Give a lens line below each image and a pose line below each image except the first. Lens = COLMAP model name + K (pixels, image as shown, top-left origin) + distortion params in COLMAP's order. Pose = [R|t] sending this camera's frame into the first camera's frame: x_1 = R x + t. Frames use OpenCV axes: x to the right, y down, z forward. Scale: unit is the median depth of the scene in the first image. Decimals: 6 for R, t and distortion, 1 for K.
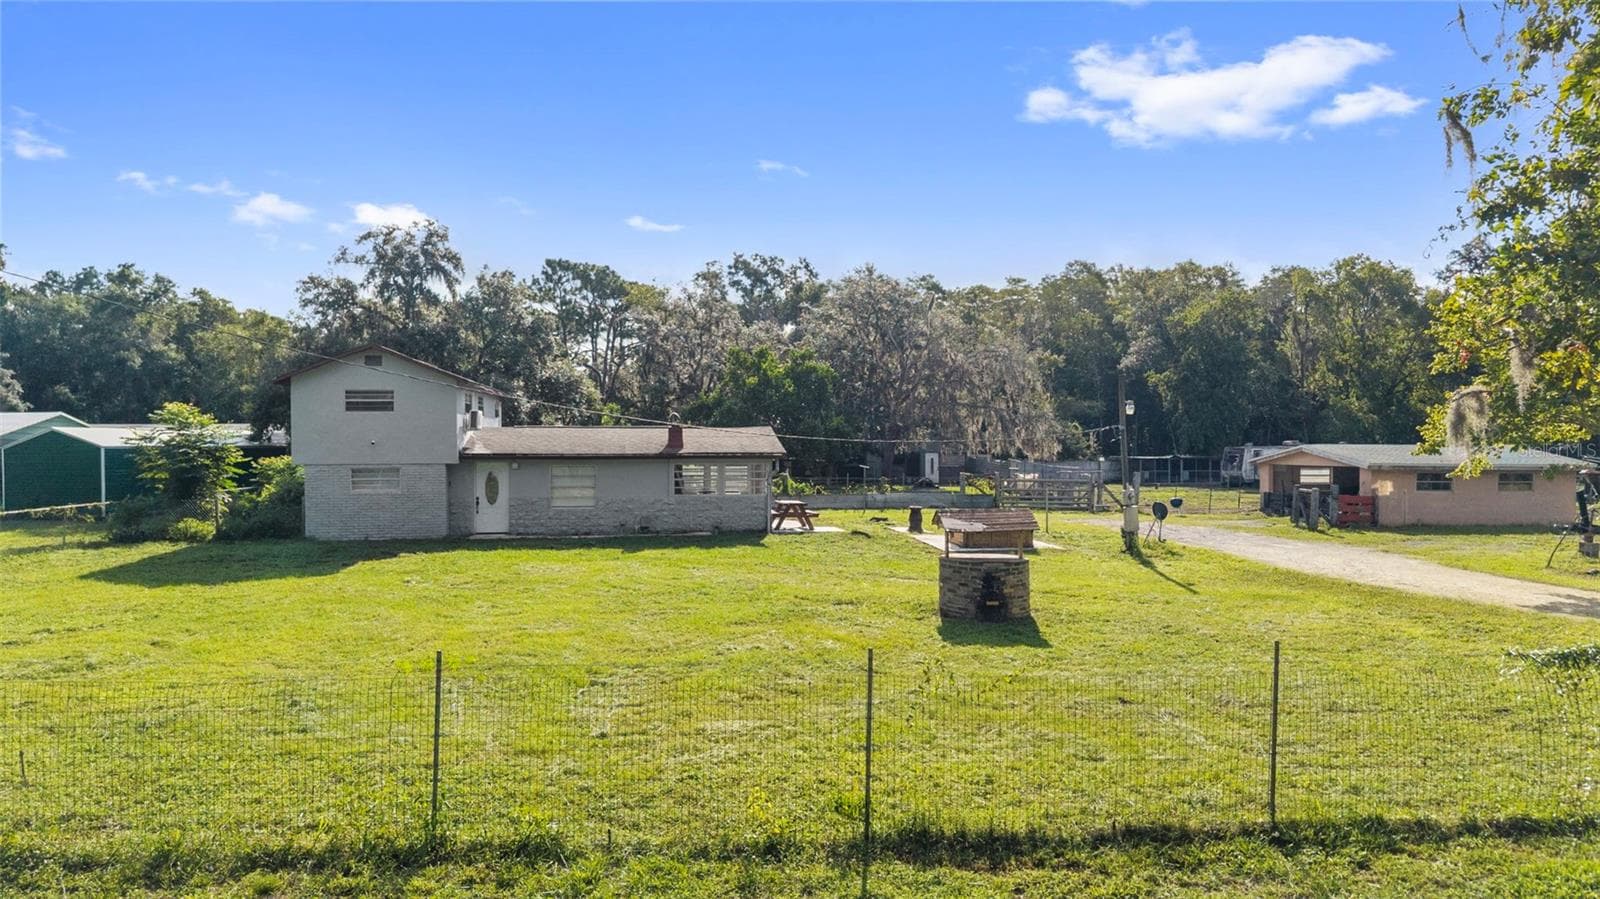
lens RADIAL K [[1062.4, 0, 793.5], [0, 1062.4, 442.1], [0, 0, 1]] dist [0.024326, -0.055000]
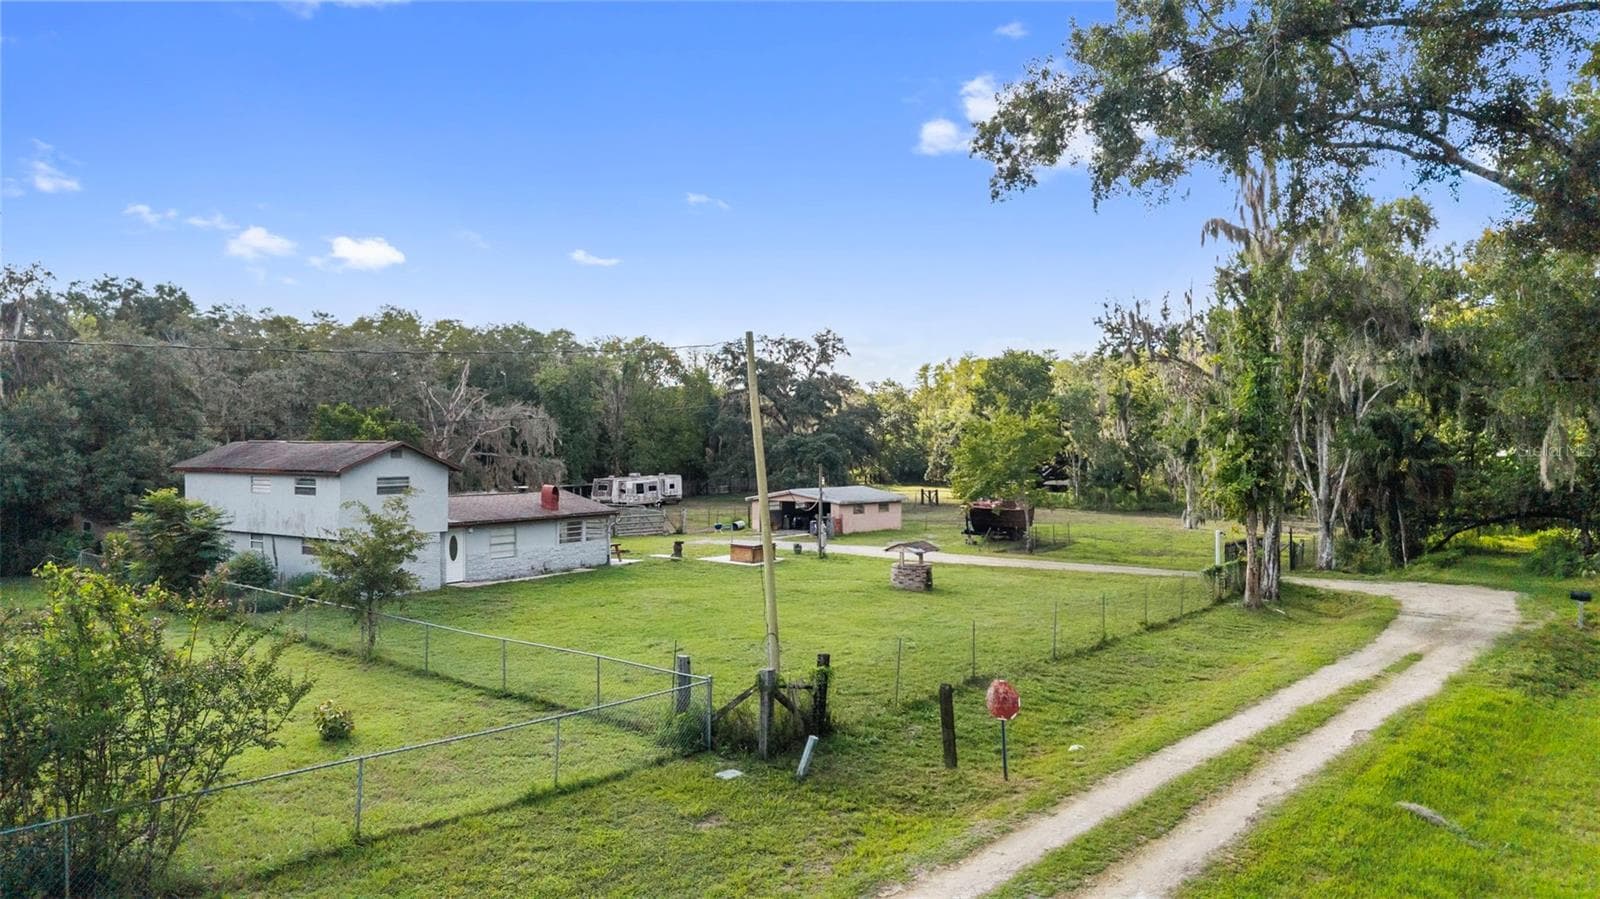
lens RADIAL K [[1037.8, 0, 799.5], [0, 1037.8, 450.7], [0, 0, 1]] dist [0.003377, 0.000554]
pose [[0.678272, -0.000219, 0.734811, -0.889148], [-0.000753, 0.999999, 0.000993, -0.074491], [-0.734811, -0.001227, 0.678271, -0.166319]]
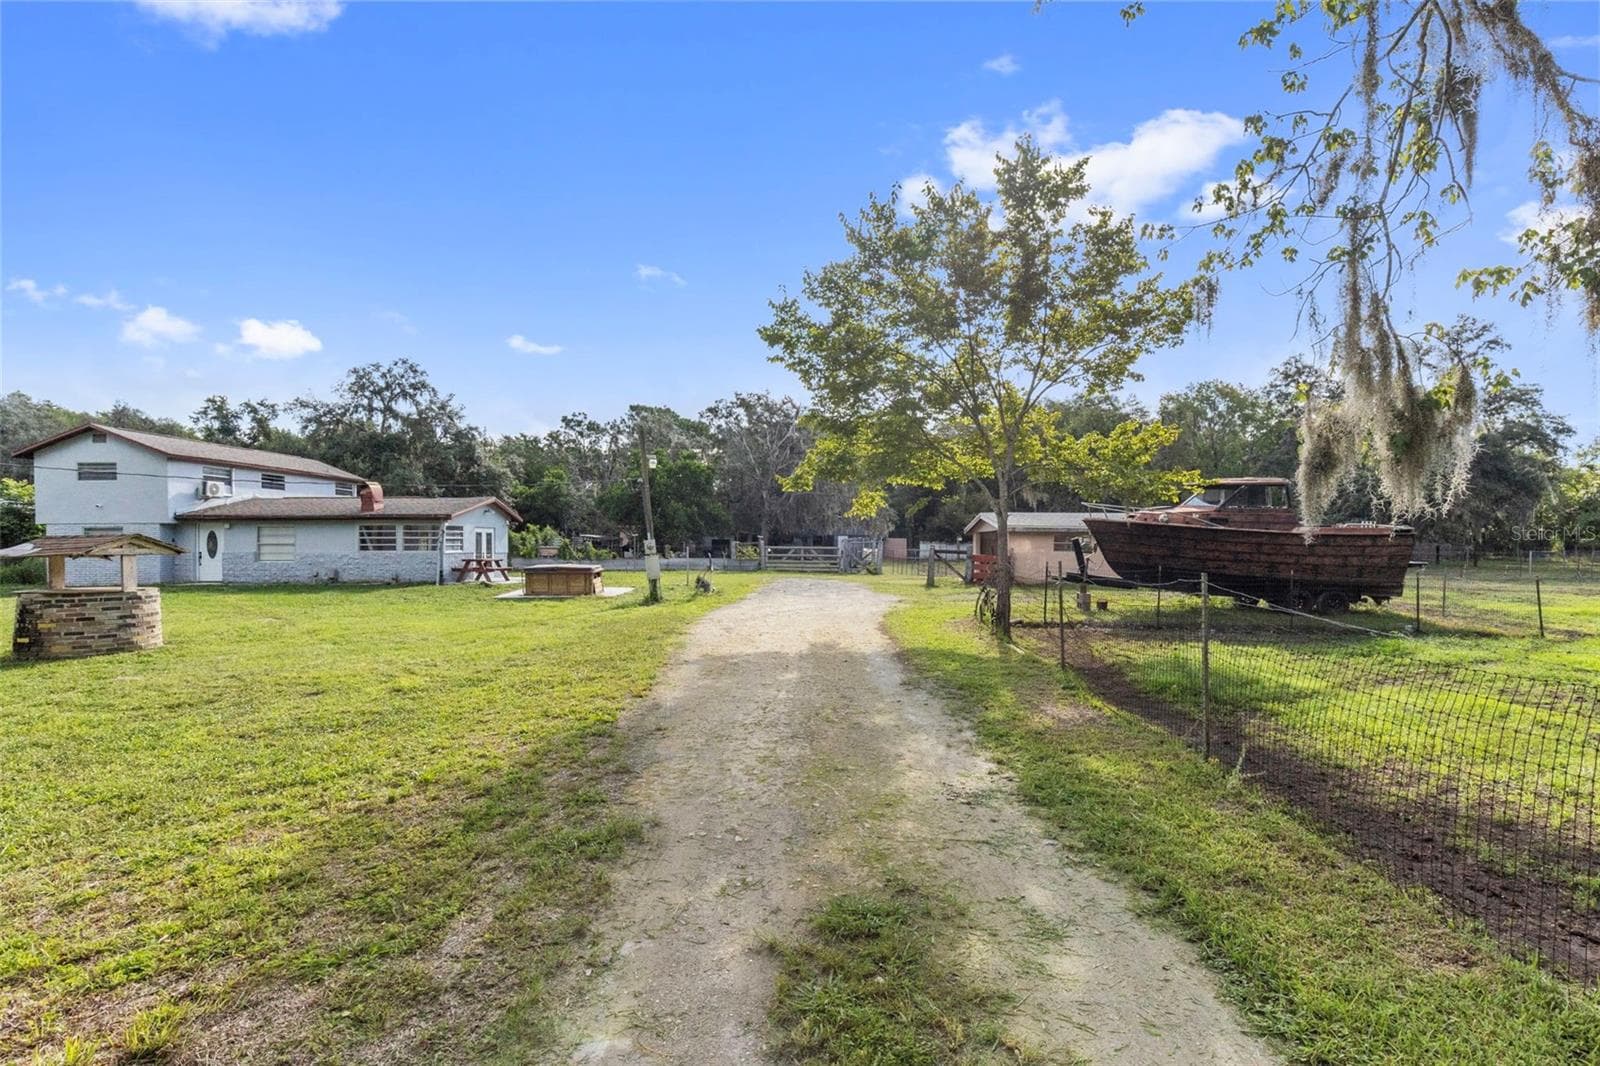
lens RADIAL K [[726.7, 0, 799.6], [0, 726.7, 508.1], [0, 0, 1]] dist [0.009872, 0.001137]
pose [[0.987312, -0.007995, -0.158590, 0.483887], [0.000543, 0.998896, -0.046977, 0.039522], [0.158791, 0.046295, 0.986226, 0.274565]]
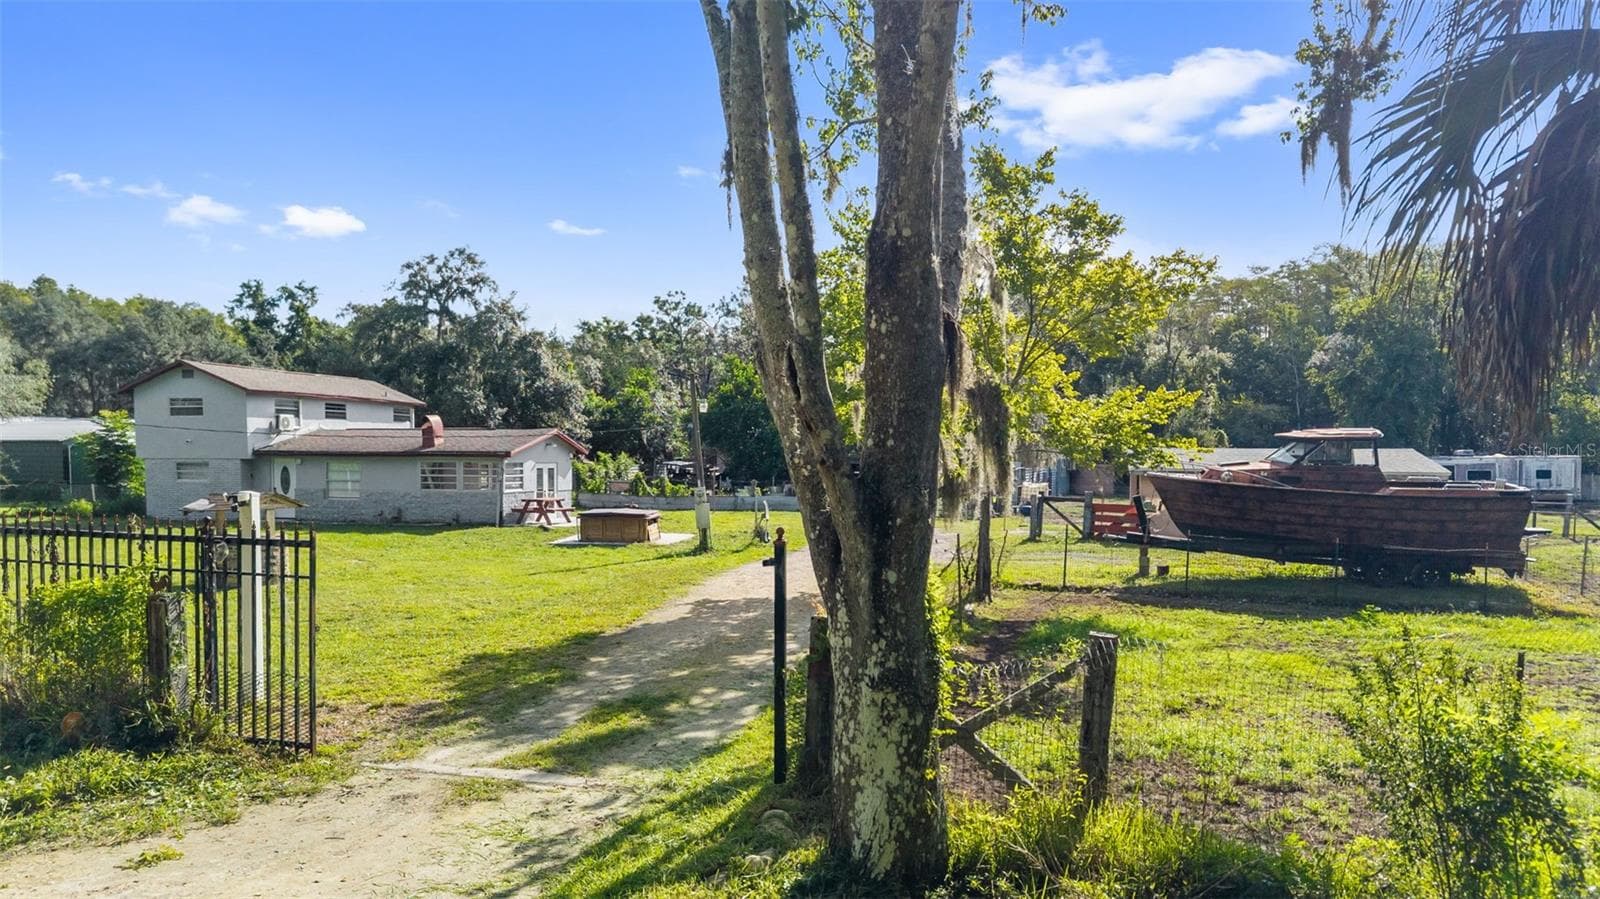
lens RADIAL K [[1084.2, 0, 800.0], [0, 1084.2, 449.5], [0, 0, 1]] dist [0.002900, -0.001069]
pose [[0.937546, 0.005175, -0.347822, 0.642547], [-0.007245, 0.999963, -0.004649, 0.010140], [0.347786, 0.006879, 0.937549, 0.066158]]
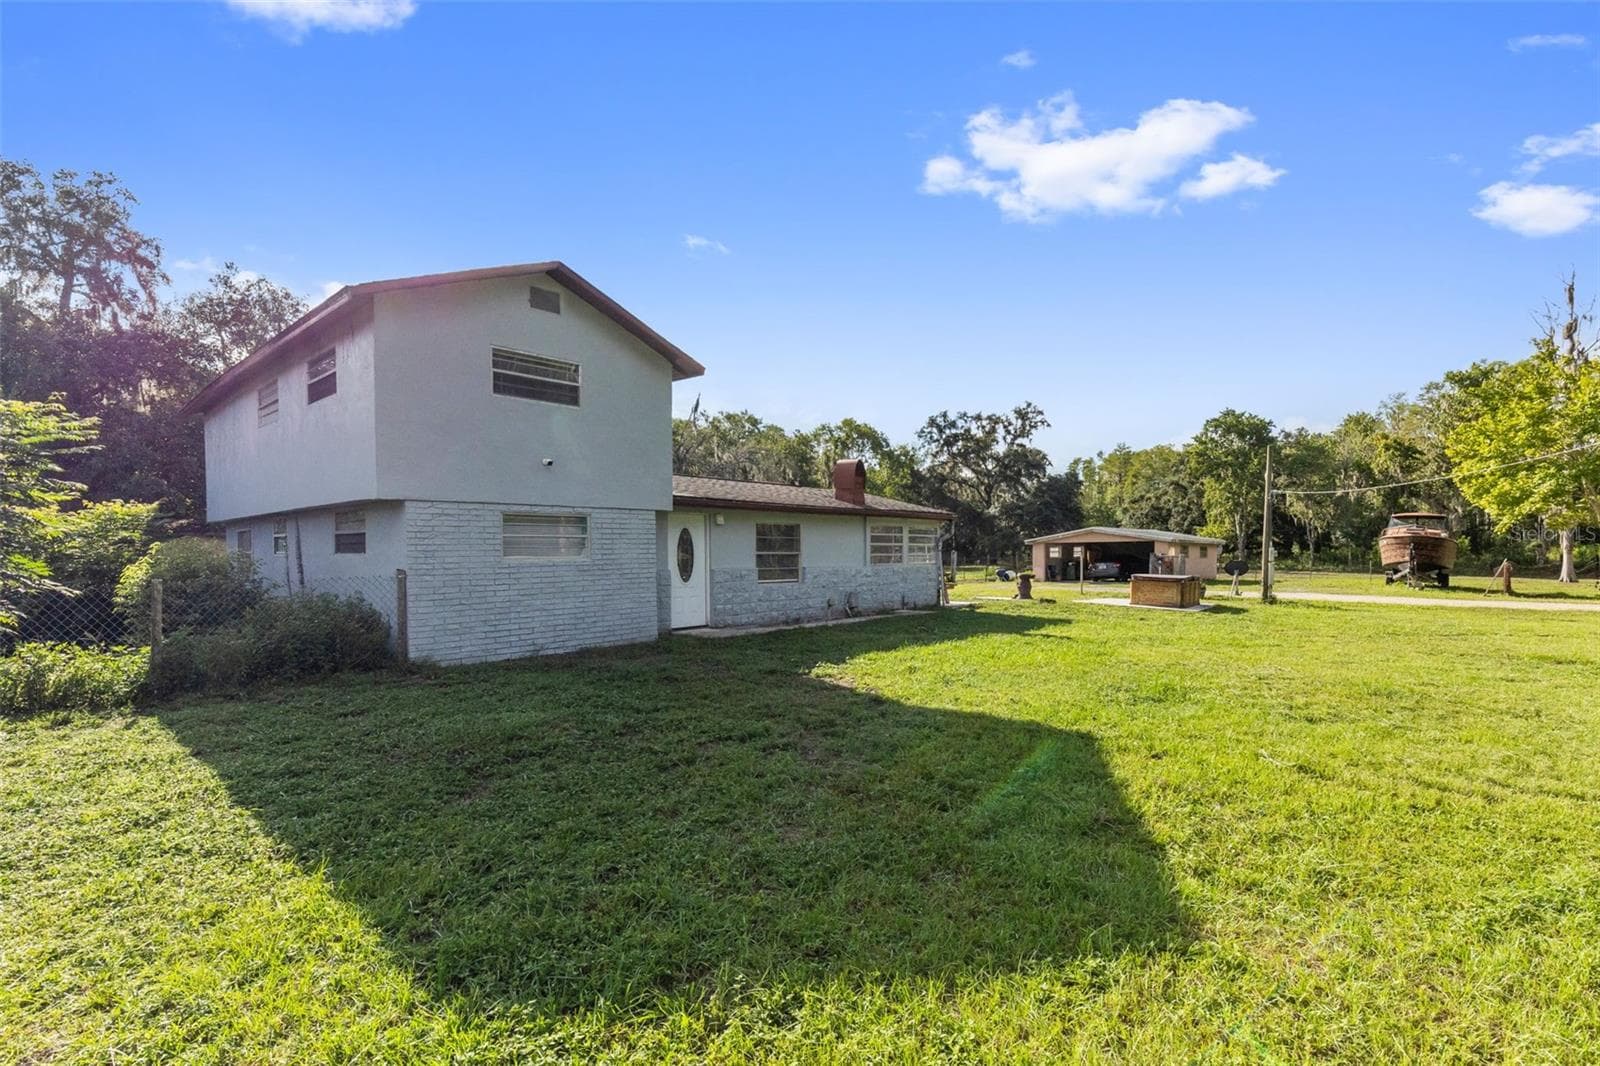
lens RADIAL K [[740.8, 0, 808.1], [0, 740.8, 561.1], [0, 0, 1]] dist [0.003863, 0.000230]
pose [[0.782599, -0.012201, 0.622406, -0.472486], [0.006126, 0.999910, 0.011899, 0.039851], [-0.622496, -0.005499, 0.782604, 0.592642]]
